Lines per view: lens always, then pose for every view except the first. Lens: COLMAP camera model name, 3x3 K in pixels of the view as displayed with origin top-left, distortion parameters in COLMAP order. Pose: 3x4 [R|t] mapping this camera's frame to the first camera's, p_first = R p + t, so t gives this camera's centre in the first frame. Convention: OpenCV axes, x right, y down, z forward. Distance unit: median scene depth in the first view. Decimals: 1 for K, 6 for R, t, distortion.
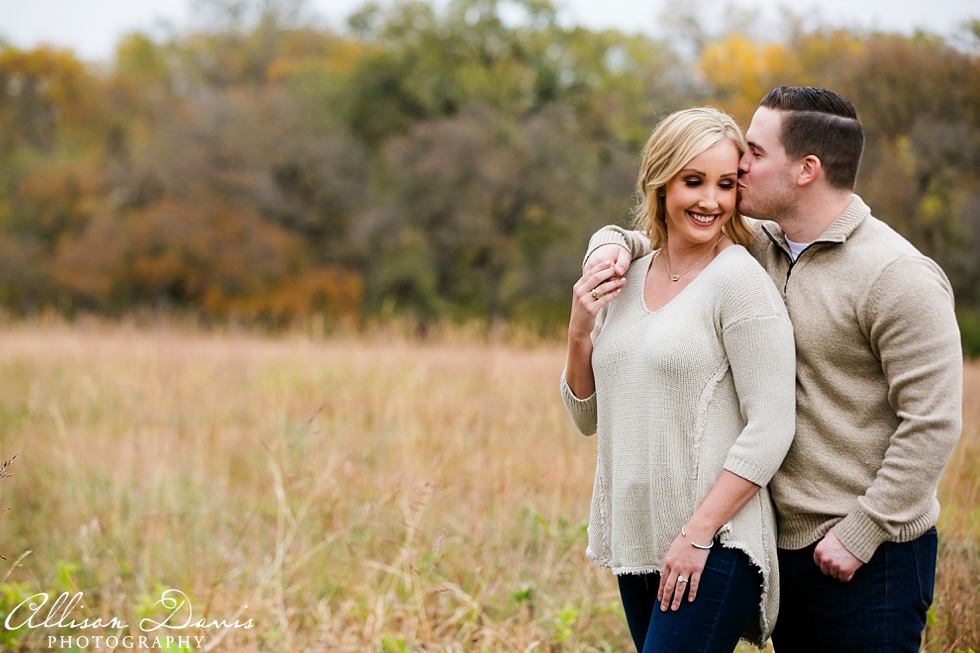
lens RADIAL K [[3173.1, 0, 490.0], [0, 3173.1, 326.5], [0, 0, 1]] dist [0.309605, 1.275472]
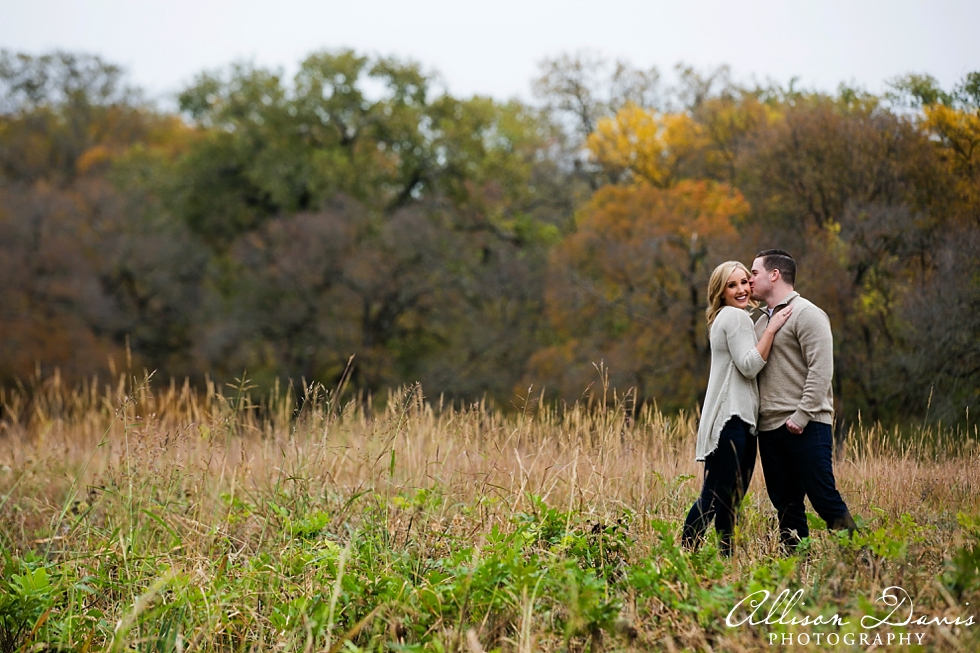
lens RADIAL K [[4117.1, 0, 490.0], [0, 4117.1, 326.5], [0, 0, 1]] dist [0.506480, 4.074966]
pose [[0.998723, -0.024279, 0.044301, -0.012485], [0.025806, 0.999081, -0.034227, 0.004502], [-0.043429, 0.035326, 0.998432, -0.104280]]
